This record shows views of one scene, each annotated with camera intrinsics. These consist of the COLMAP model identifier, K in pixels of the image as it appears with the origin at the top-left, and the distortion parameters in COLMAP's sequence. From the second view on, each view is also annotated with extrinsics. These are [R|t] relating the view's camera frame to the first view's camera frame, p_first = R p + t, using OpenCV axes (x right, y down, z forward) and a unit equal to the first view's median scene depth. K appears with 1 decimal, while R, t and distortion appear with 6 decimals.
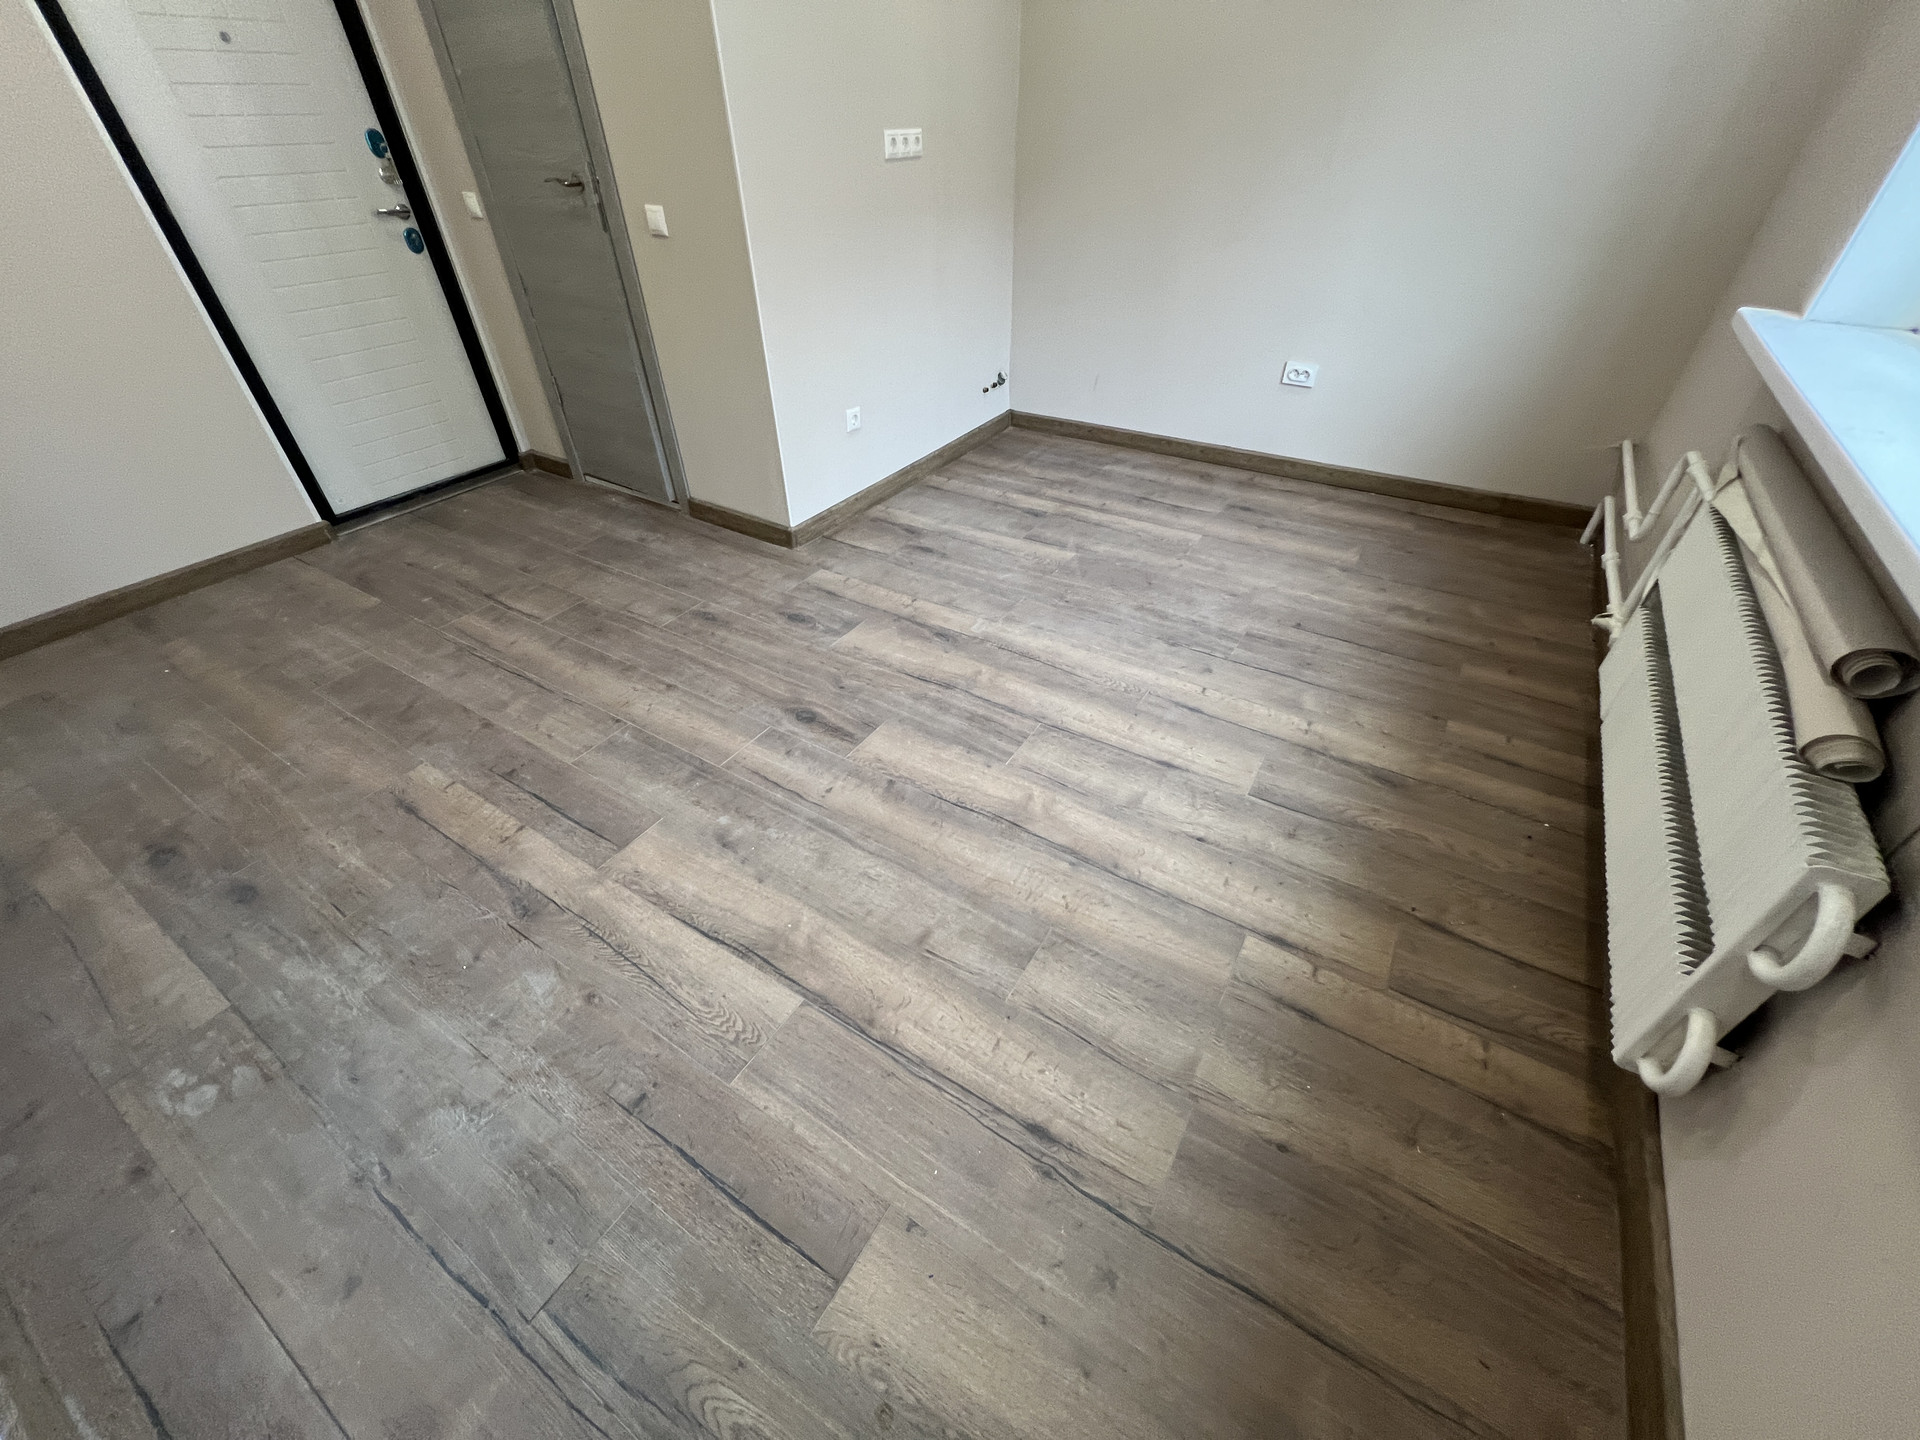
lens RADIAL K [[768.6, 0, 960.2], [0, 768.6, 714.7], [0, 0, 1]] dist [-0.002993, 0.001230]
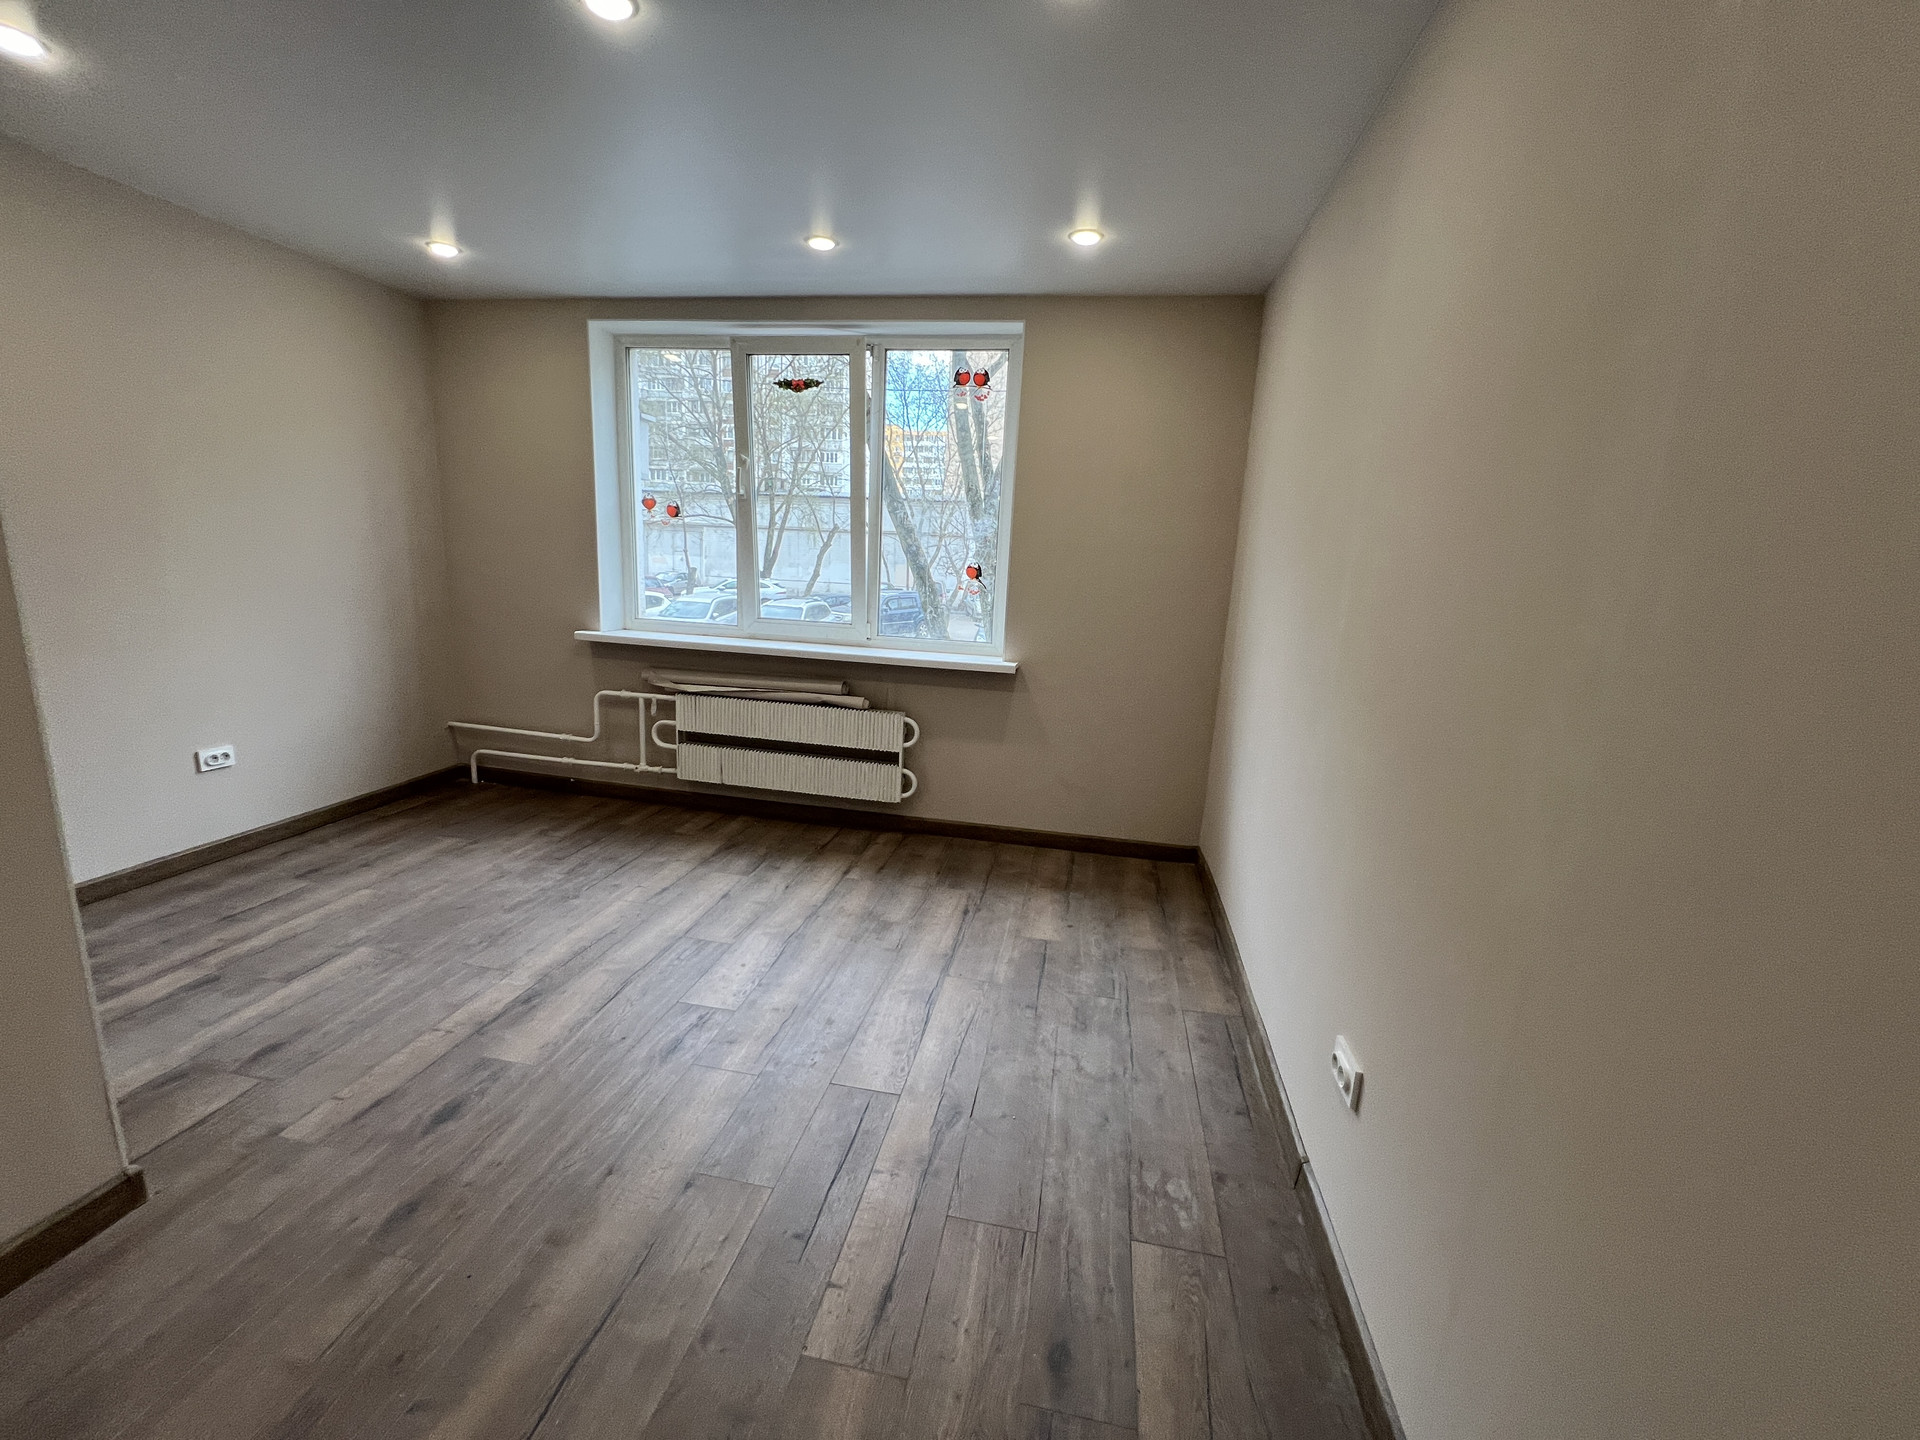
lens RADIAL K [[768.6, 0, 955.9], [0, 768.6, 721.1], [0, 0, 1]] dist [-0.002993, 0.001230]
pose [[-0.364542, -0.196552, 0.910207, -1.012597], [0.541239, 0.750678, 0.378872, -0.434787], [-0.757740, 0.630754, -0.167272, 0.534061]]
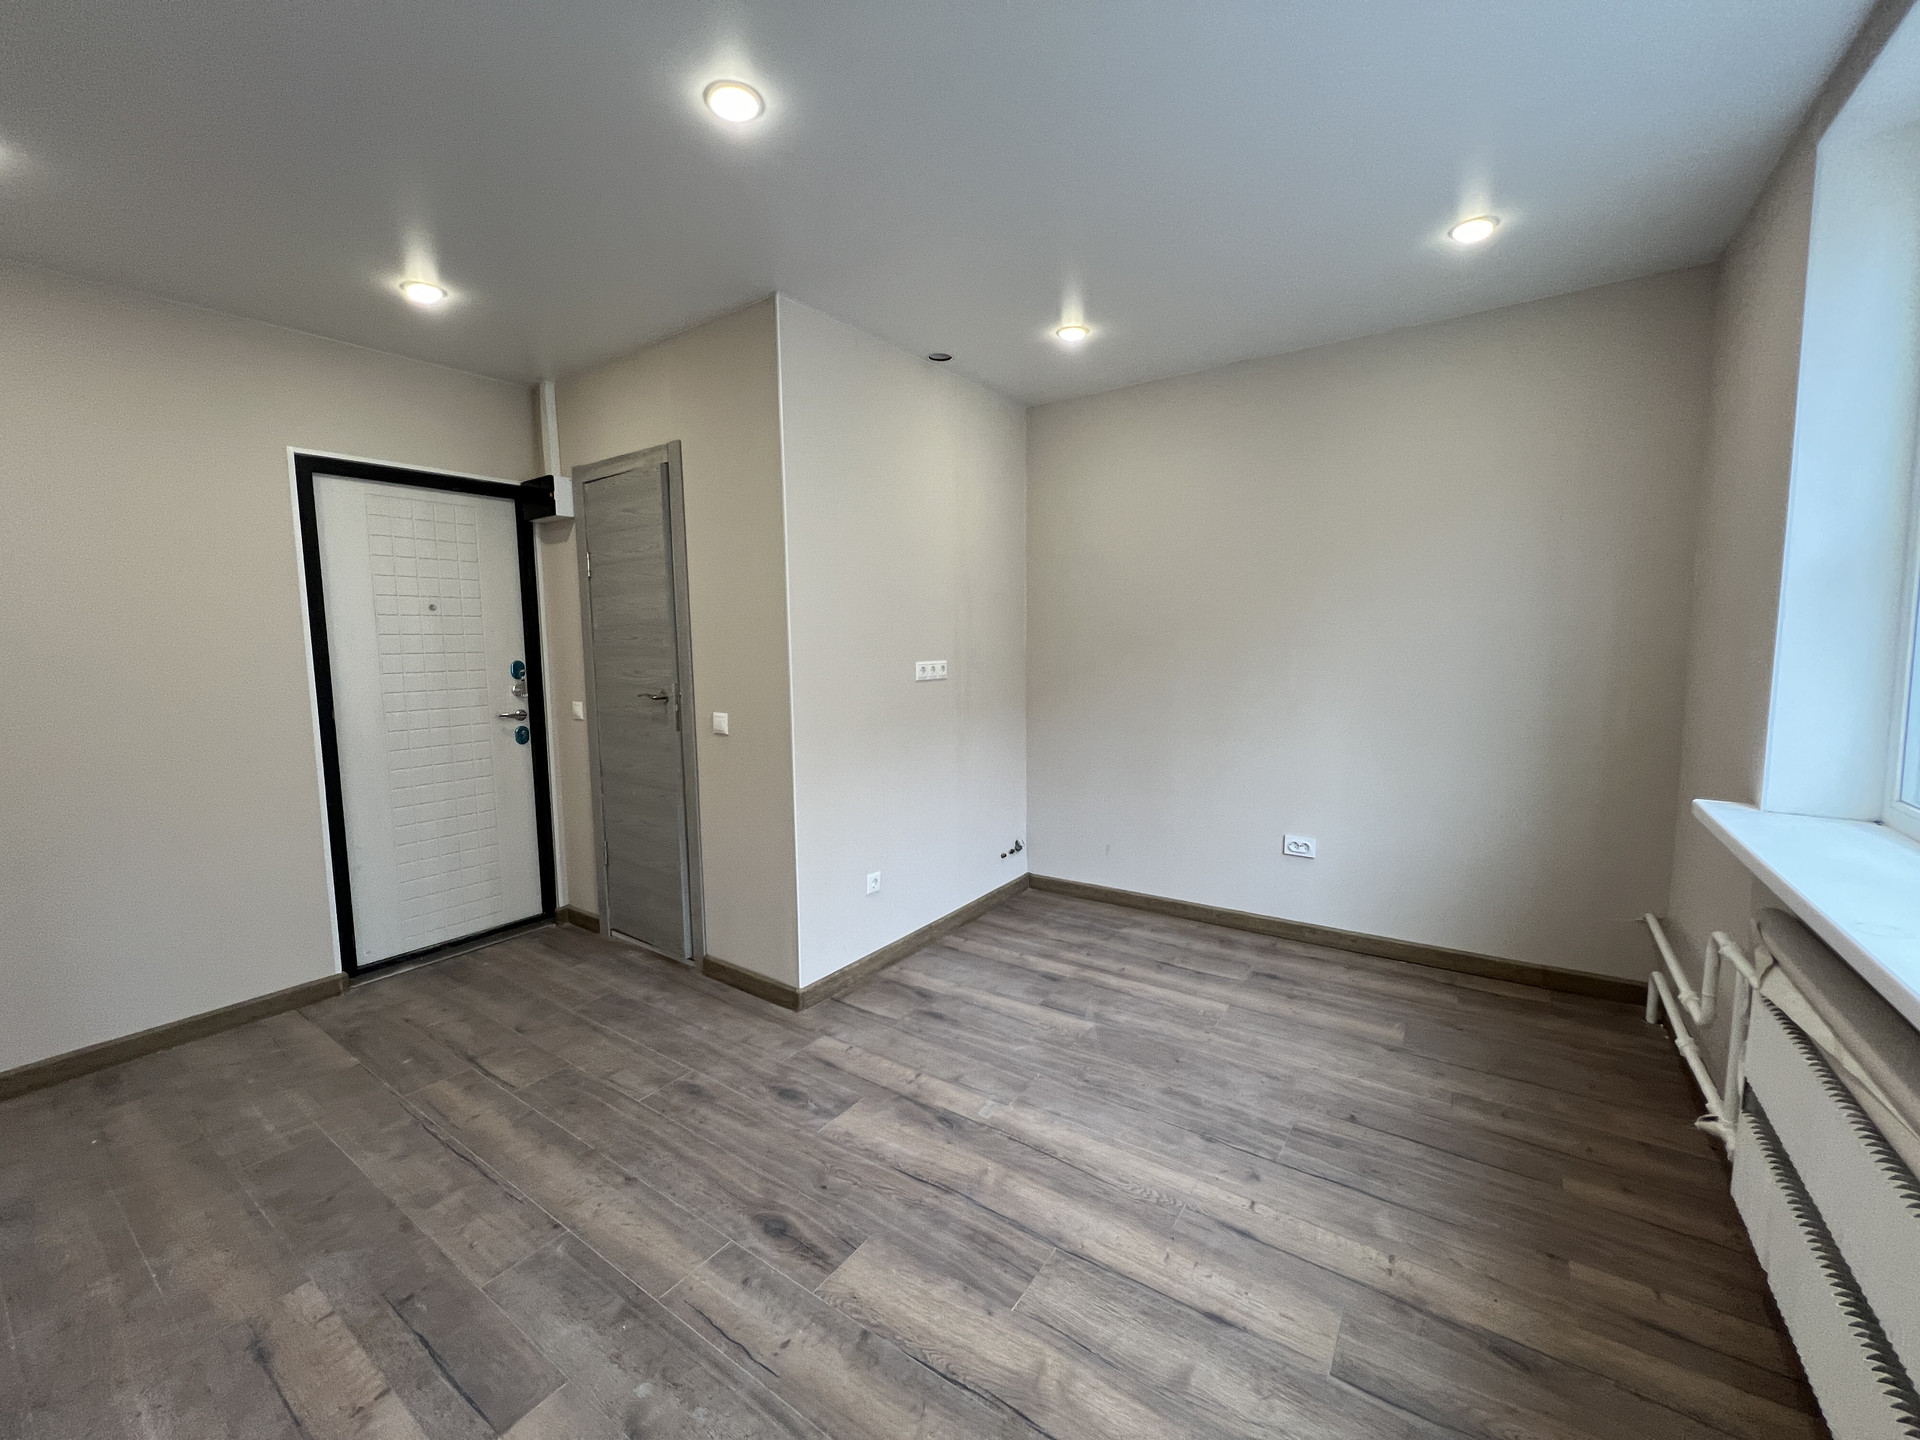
lens RADIAL K [[768.6, 0, 960.4], [0, 768.6, 714.8], [0, 0, 1]] dist [-0.002993, 0.001230]
pose [[0.998919, 0.002044, -0.046447, 0.033418], [-0.026759, 0.842241, -0.538437, -0.020264], [0.038019, 0.539098, 0.841385, -0.001196]]
